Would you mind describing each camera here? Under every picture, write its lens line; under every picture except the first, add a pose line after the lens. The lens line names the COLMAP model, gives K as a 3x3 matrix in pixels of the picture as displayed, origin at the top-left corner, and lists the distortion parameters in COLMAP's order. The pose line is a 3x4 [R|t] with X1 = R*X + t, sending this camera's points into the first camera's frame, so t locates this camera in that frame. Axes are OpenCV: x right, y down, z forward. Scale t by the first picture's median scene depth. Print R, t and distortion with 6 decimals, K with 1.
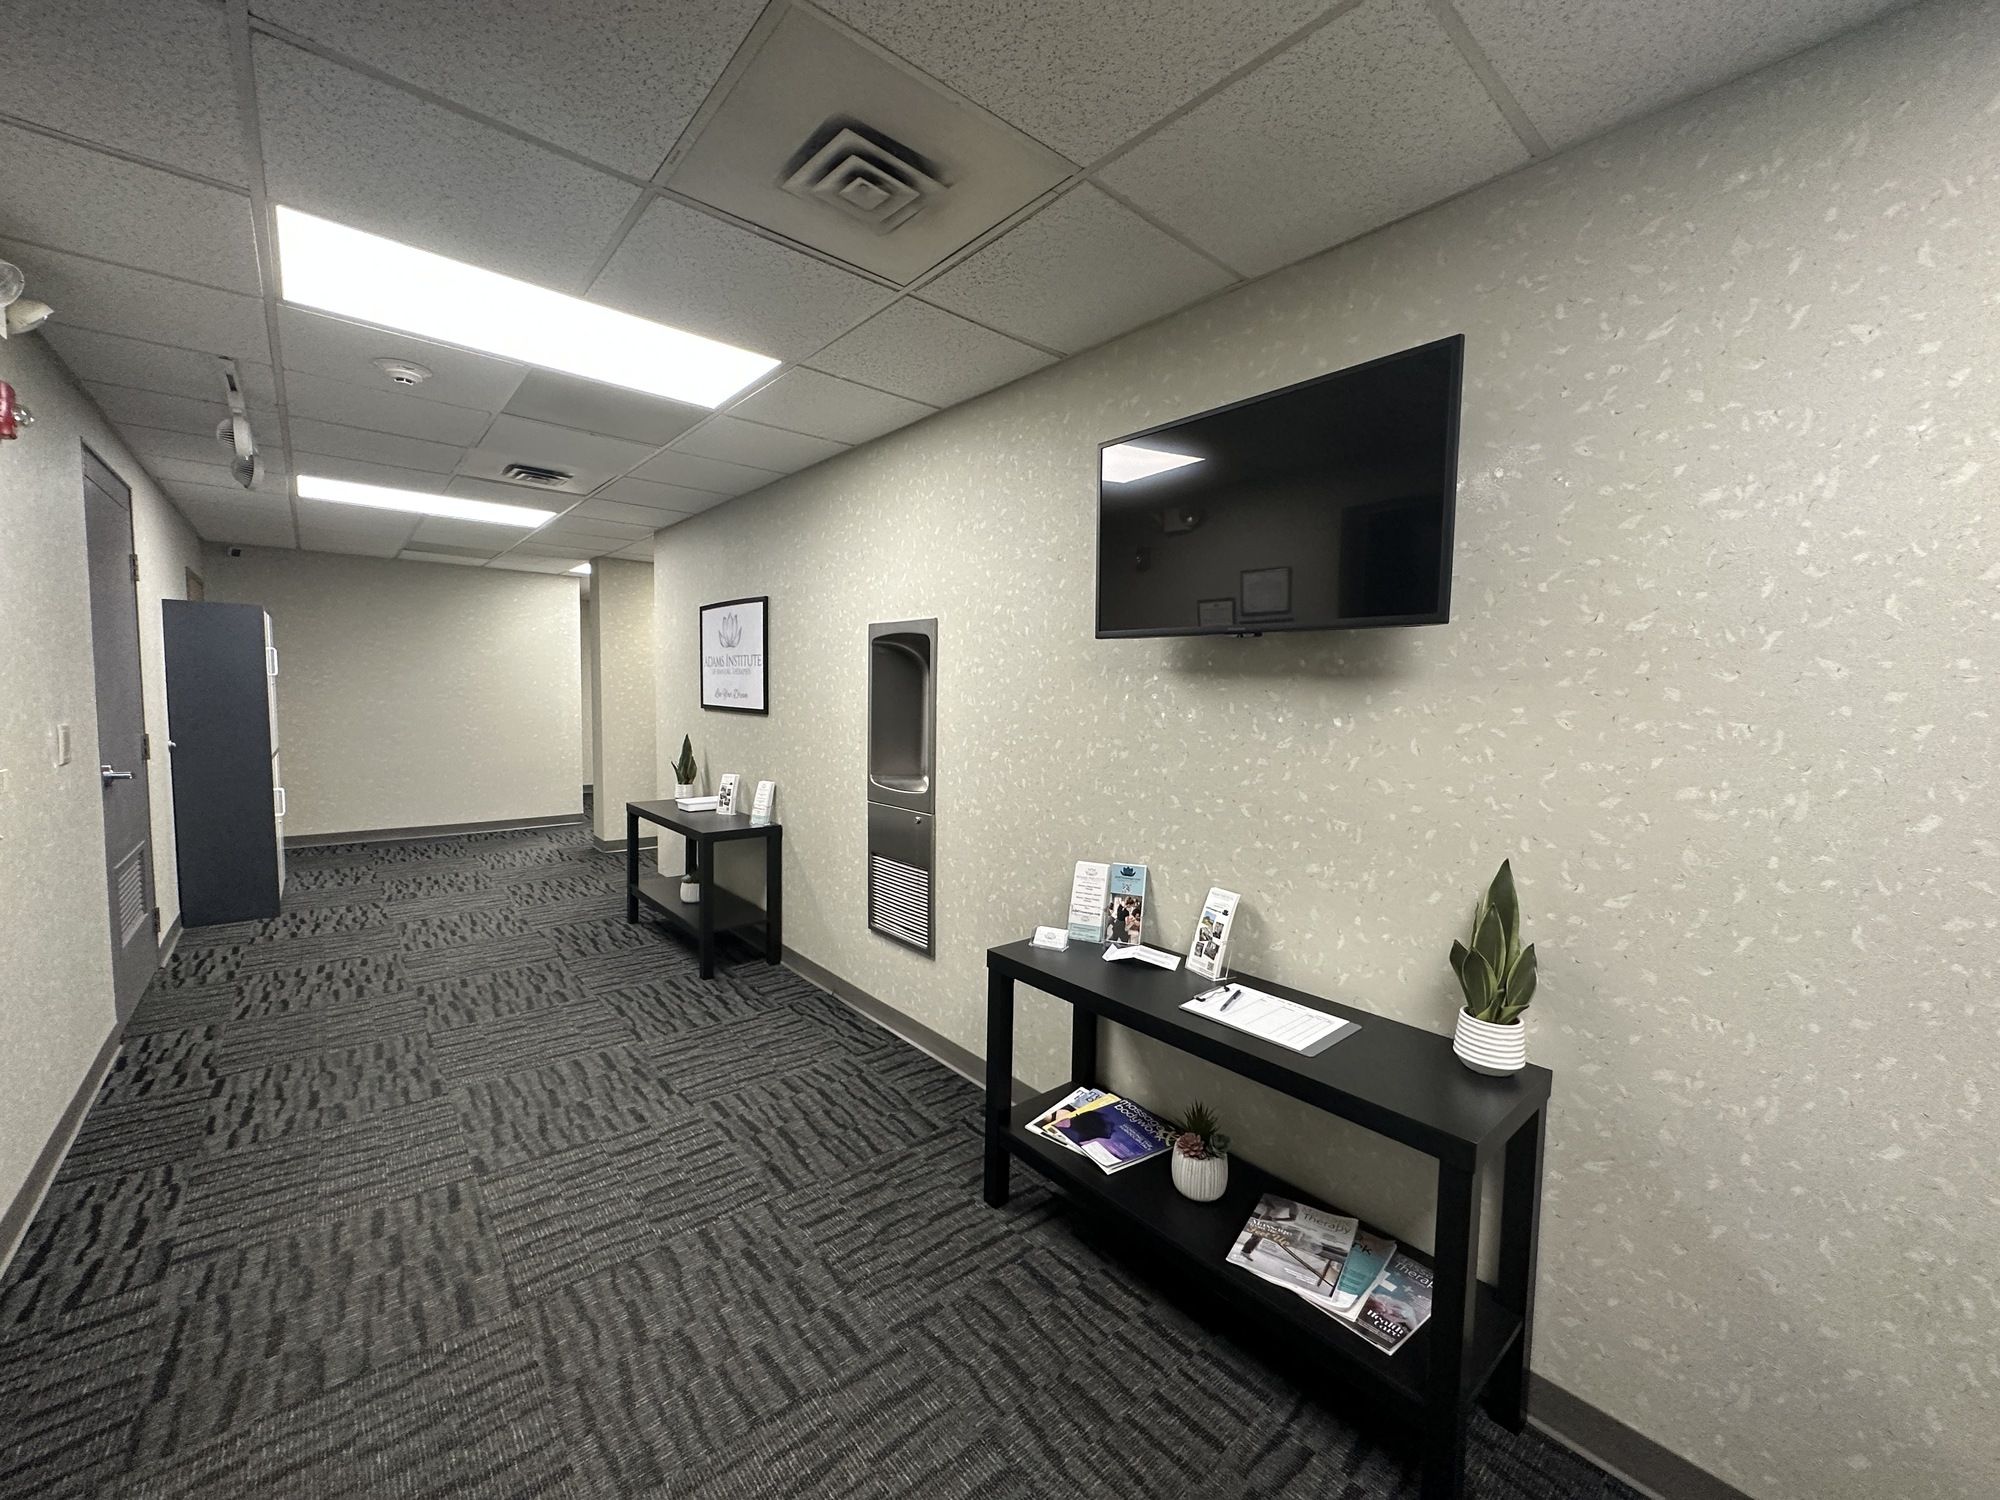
lens RADIAL K [[797.1, 0, 999.0], [0, 797.1, 750.9], [0, 0, 1]] dist [0.002063, 0.000641]
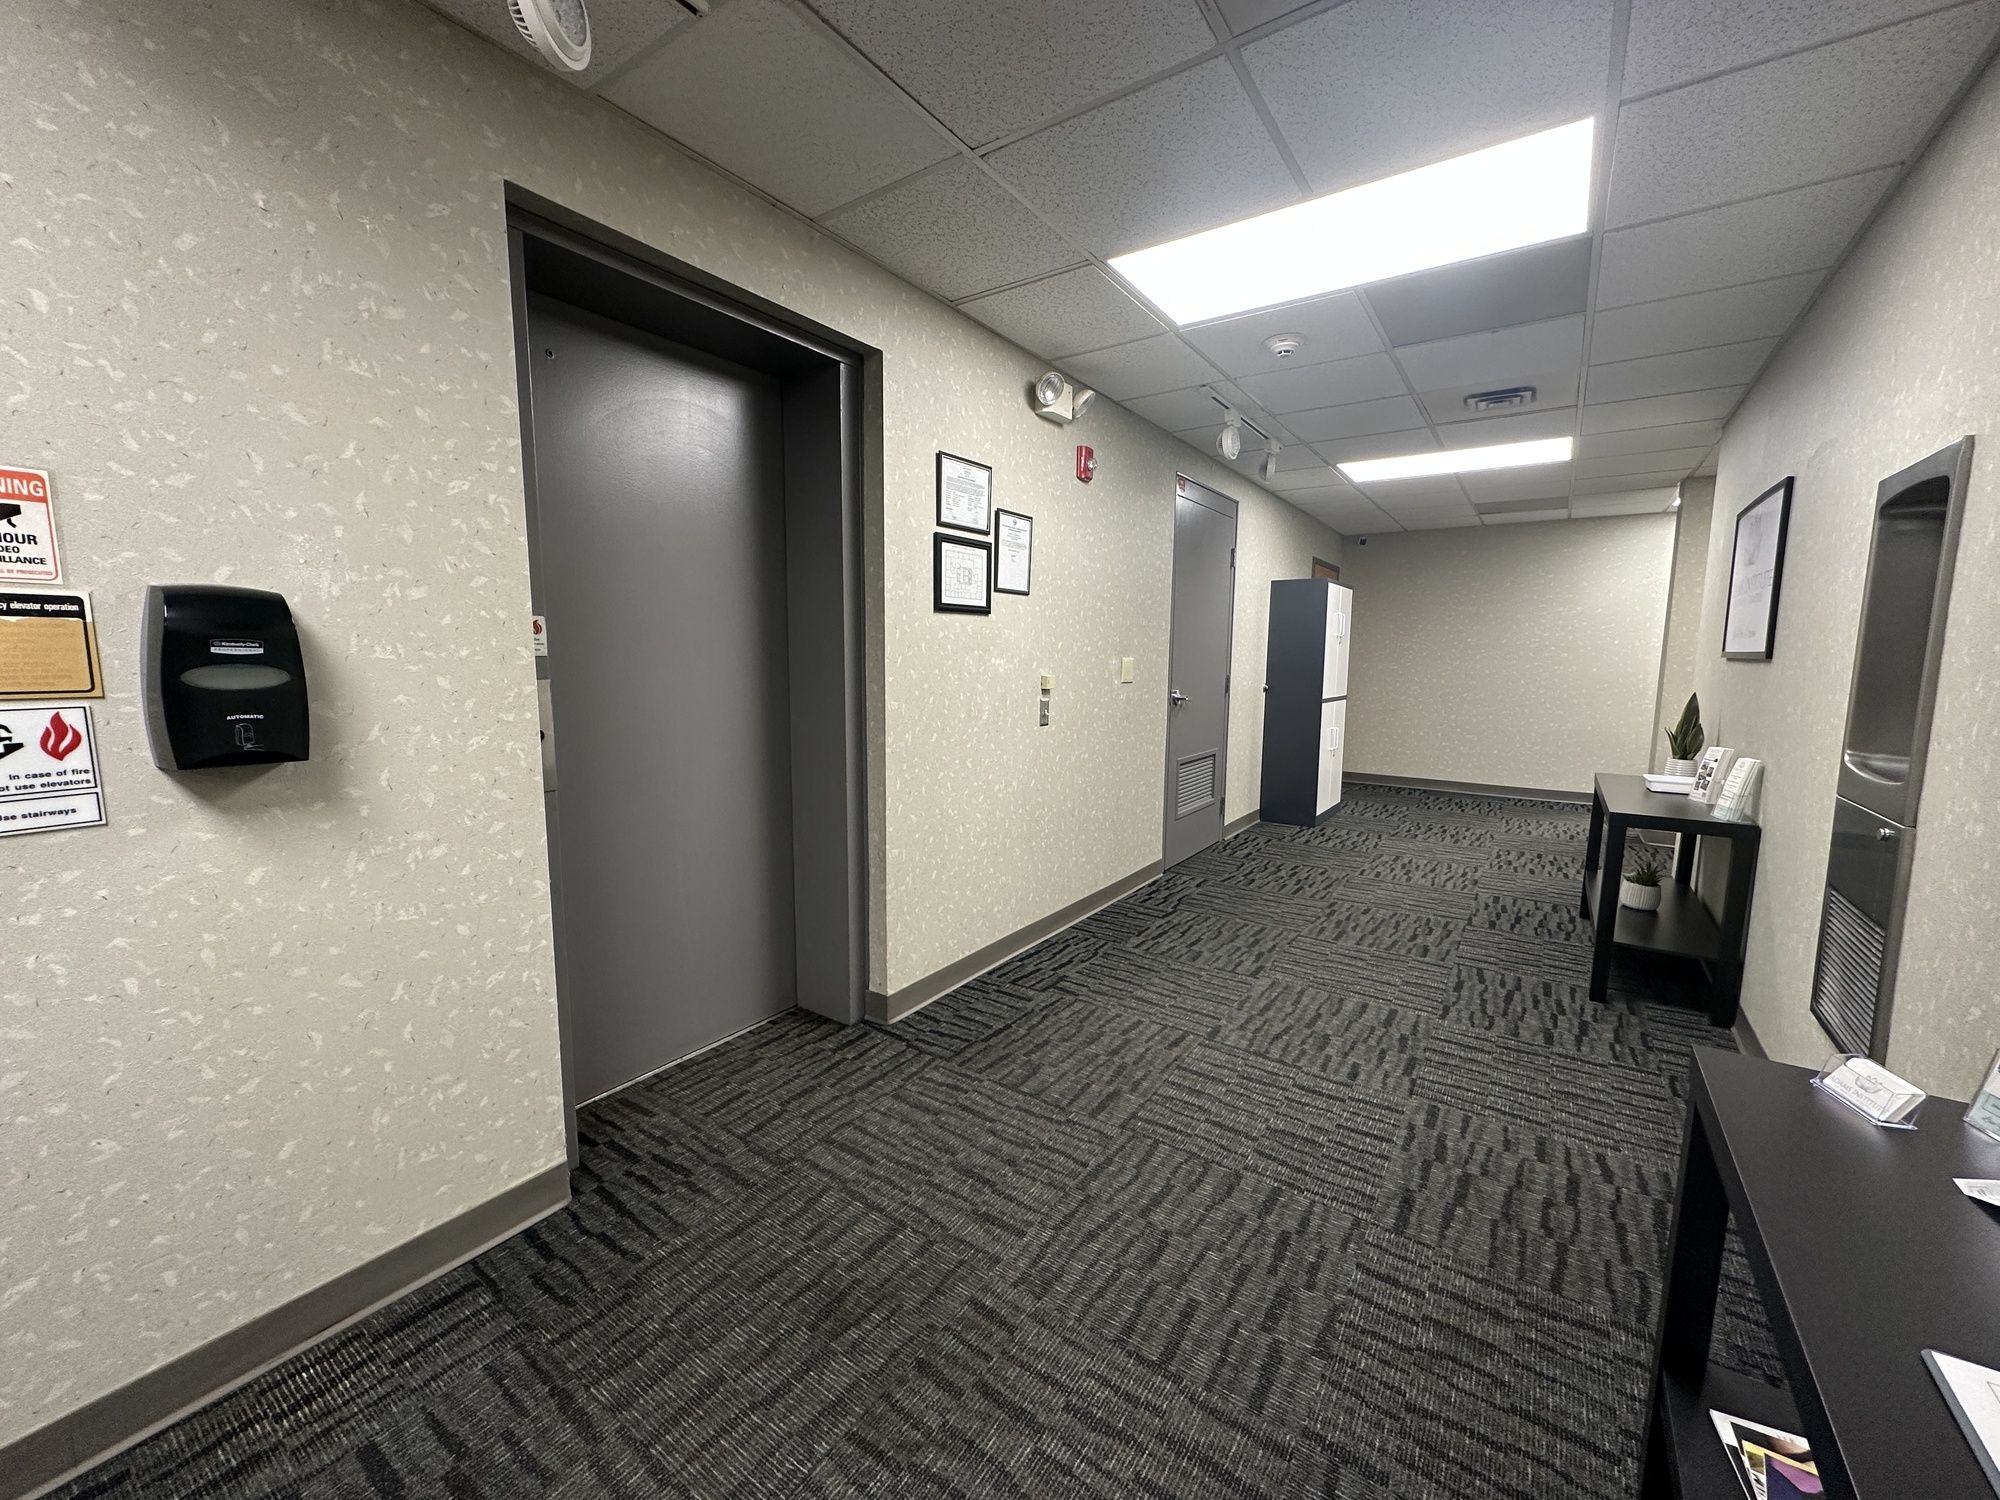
lens RADIAL K [[797.1, 0, 998.1], [0, 797.1, 750.7], [0, 0, 1]] dist [0.002063, 0.000641]
pose [[0.252762, 0.099752, -0.962372, 0.333480], [-0.076624, 0.993611, 0.082865, 0.041755], [0.964489, 0.052795, 0.258791, 0.370753]]
